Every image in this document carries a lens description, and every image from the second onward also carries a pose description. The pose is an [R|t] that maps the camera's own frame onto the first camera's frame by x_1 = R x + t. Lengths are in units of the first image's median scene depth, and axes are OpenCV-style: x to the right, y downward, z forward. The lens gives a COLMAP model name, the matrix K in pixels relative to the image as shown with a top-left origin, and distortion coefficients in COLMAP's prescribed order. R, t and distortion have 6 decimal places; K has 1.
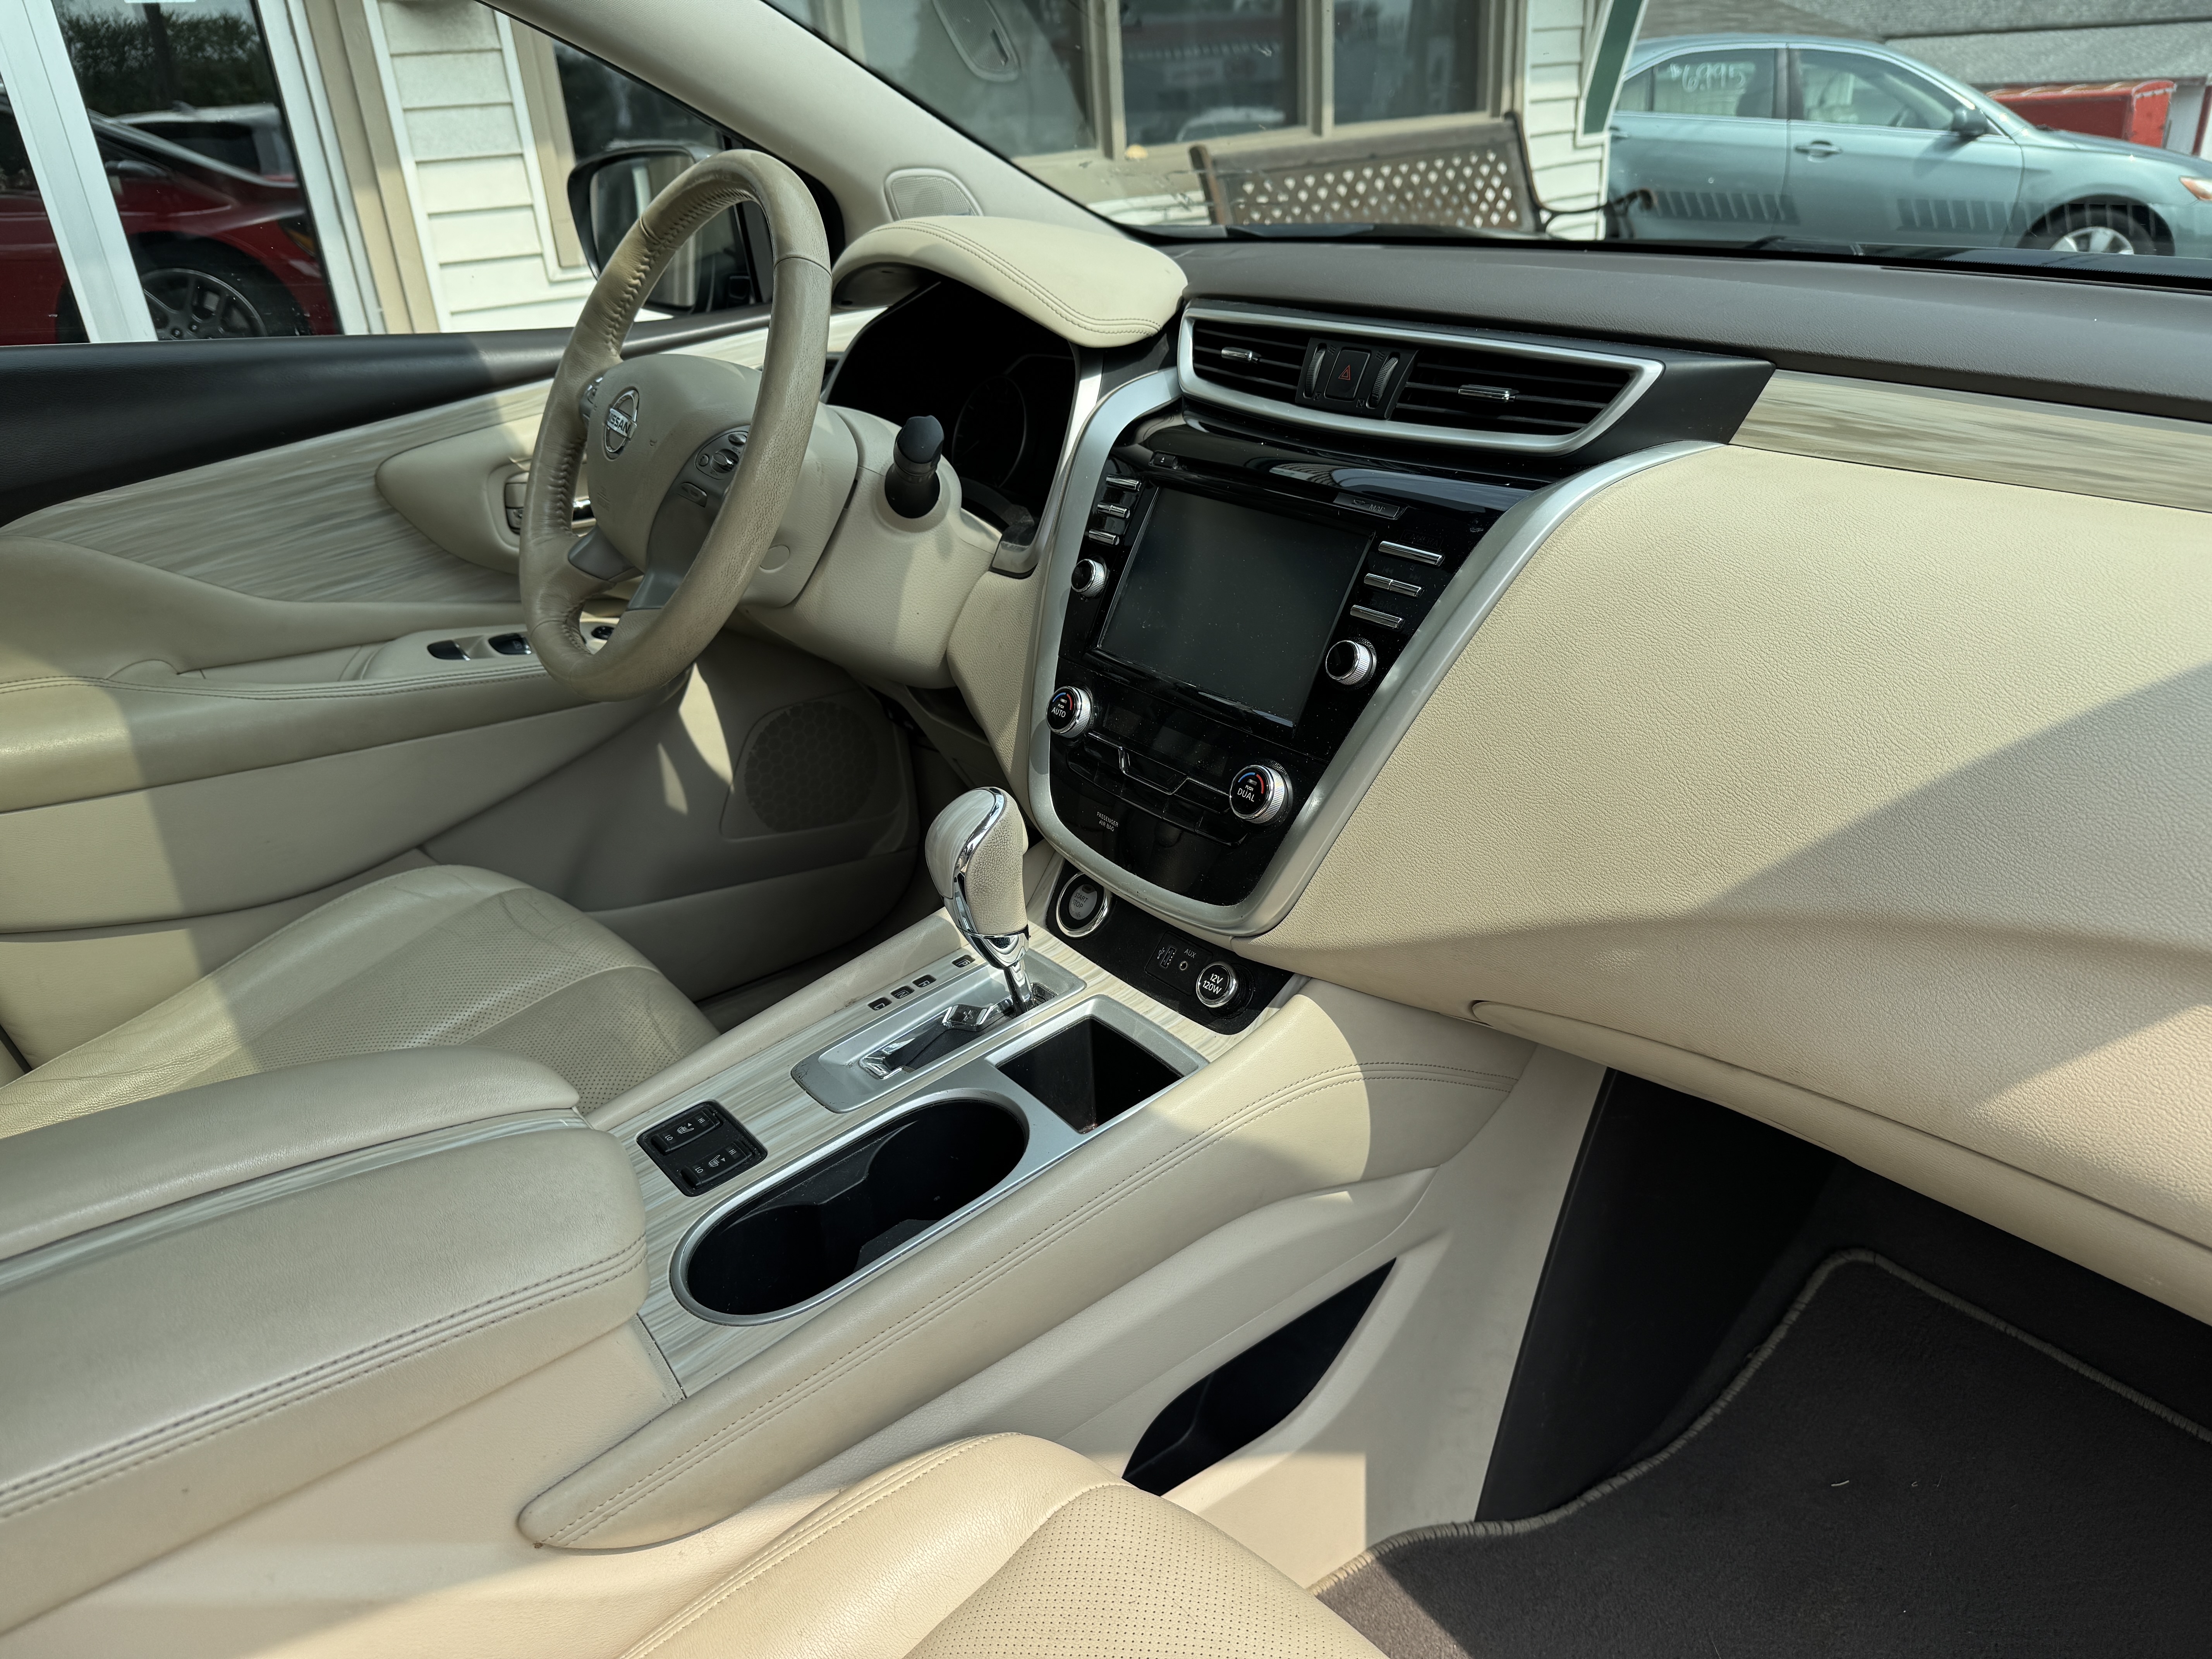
lens RADIAL K [[1555.7, 0, 1091.6], [0, 1555.7, 824.2], [0, 0, 1]] dist [0.005192, -0.026328]
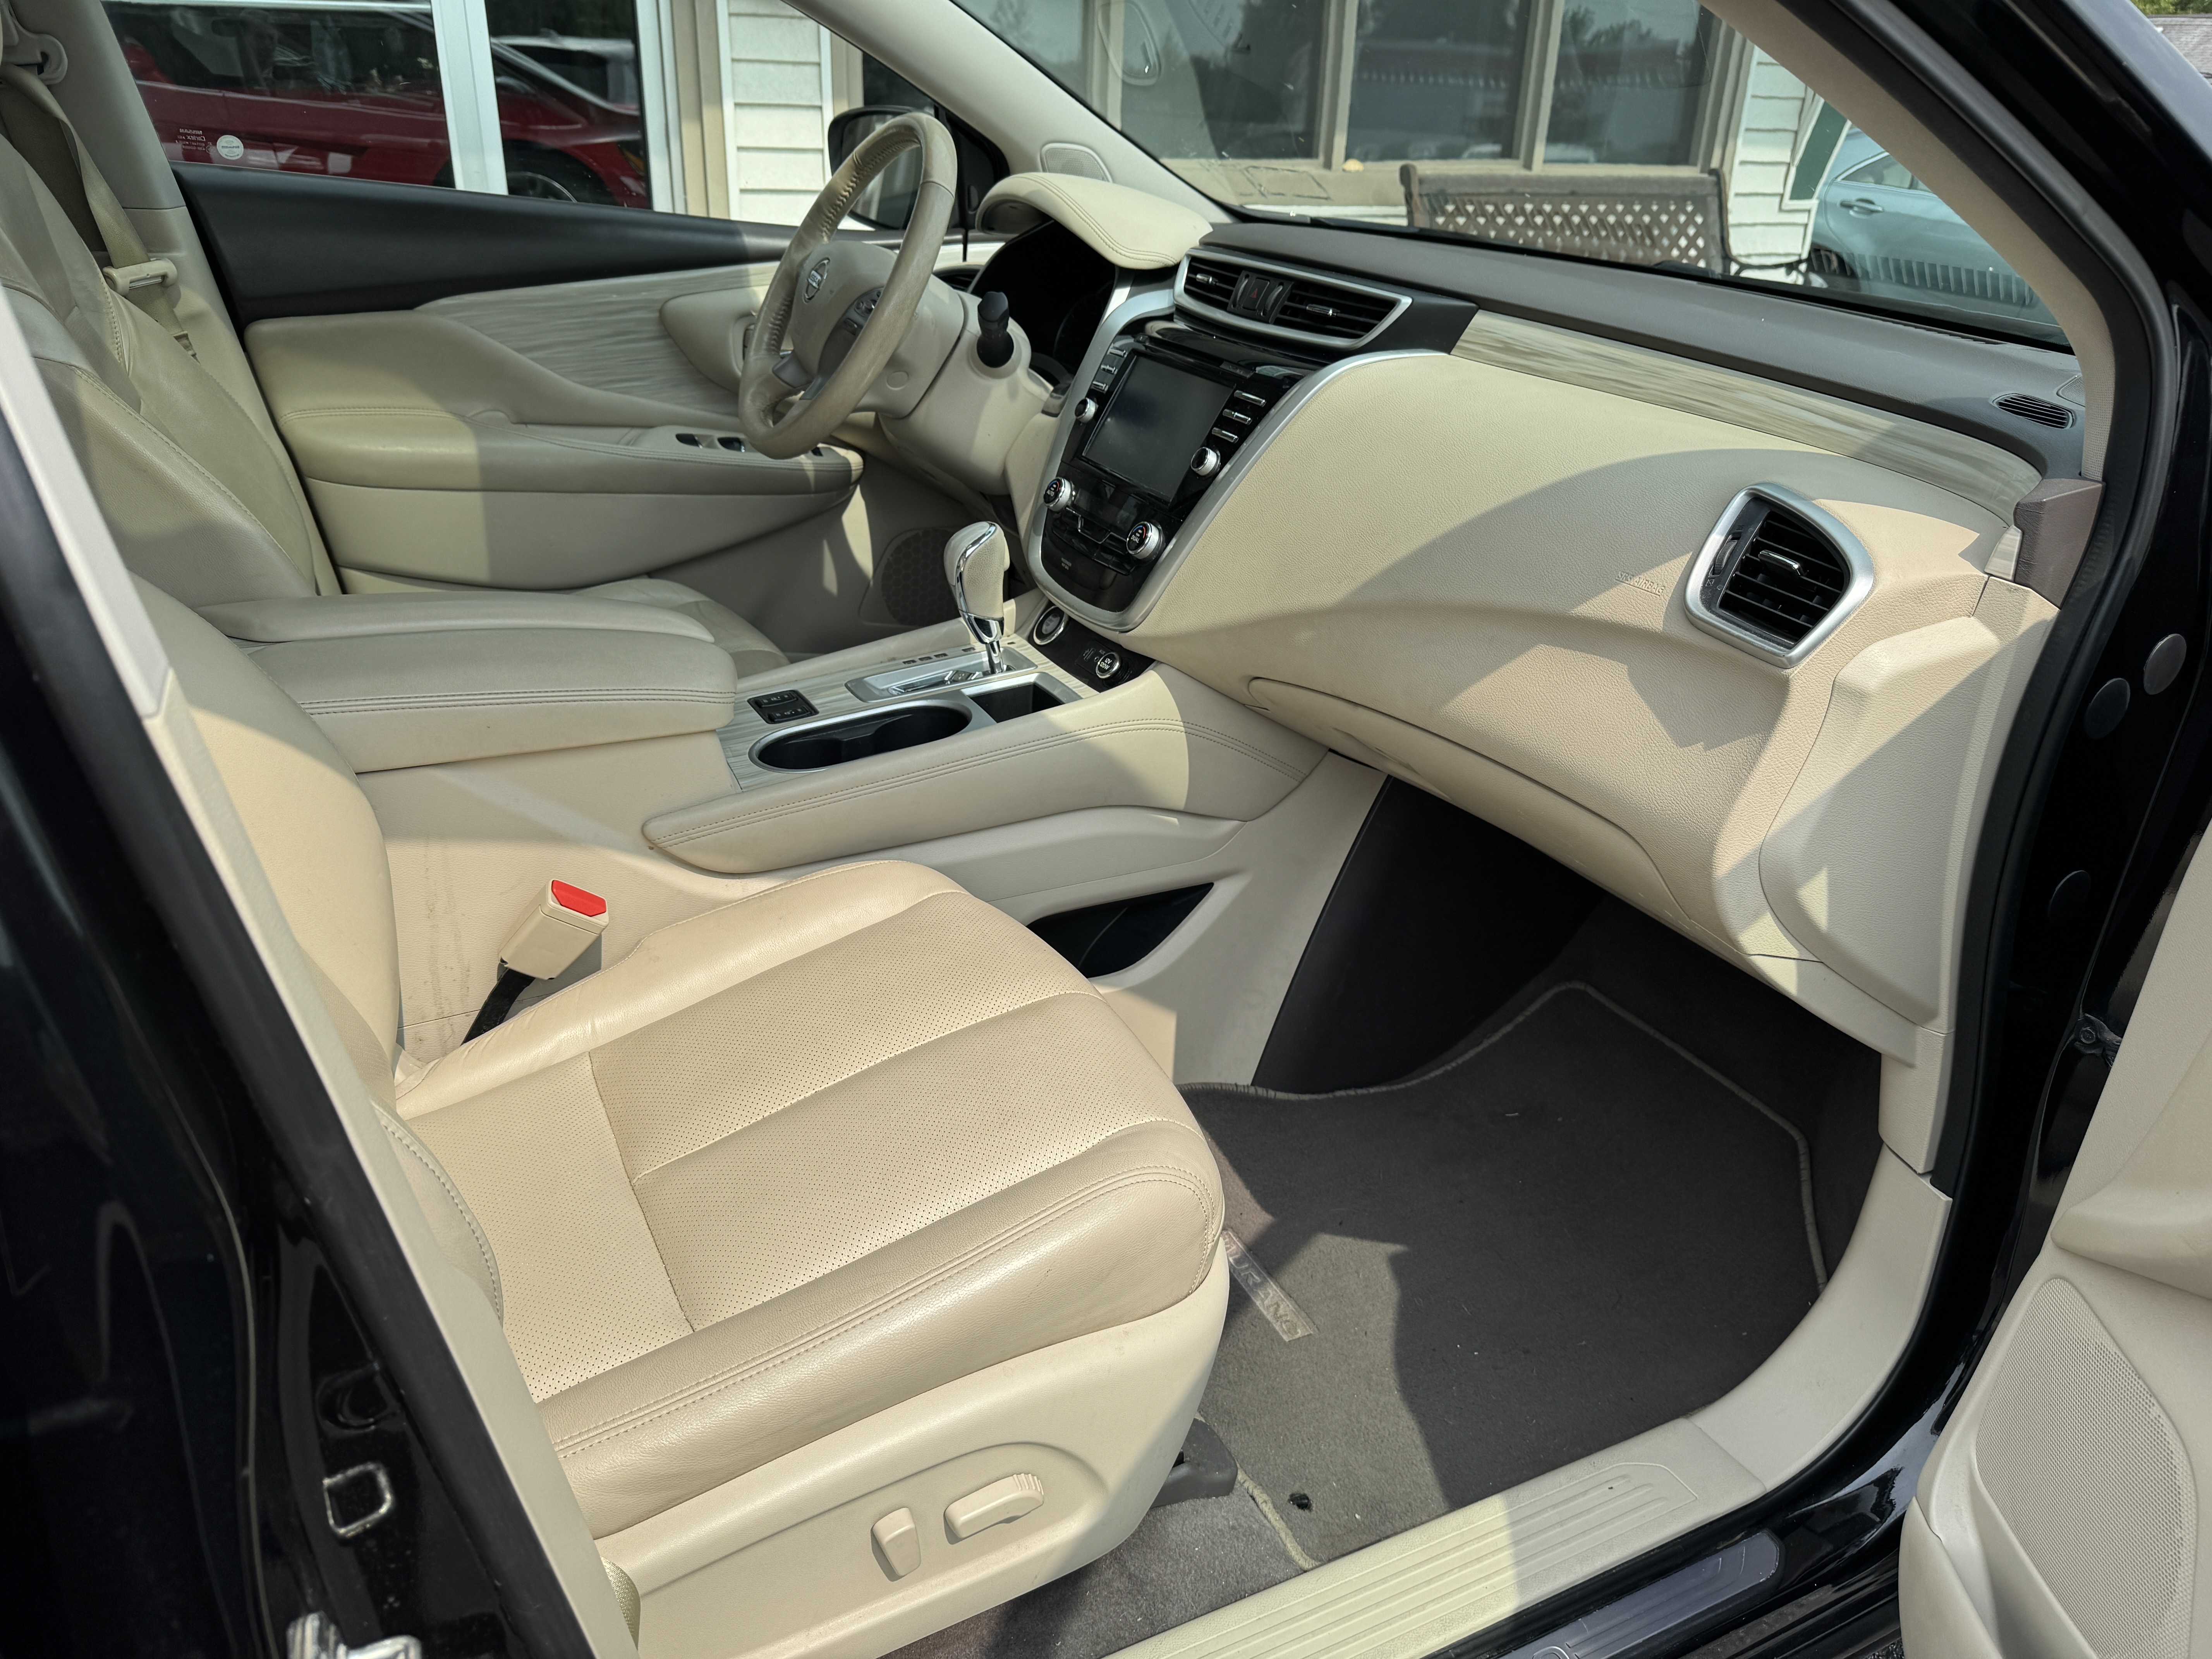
lens RADIAL K [[1555.7, 0, 1108.4], [0, 1555.7, 828.5], [0, 0, 1]] dist [0.005192, -0.026328]
pose [[0.979840, 0.161805, -0.117183, 0.234557], [-0.161778, 0.986778, 0.009809, 0.202583], [0.117220, 0.009346, 0.993062, -0.460252]]
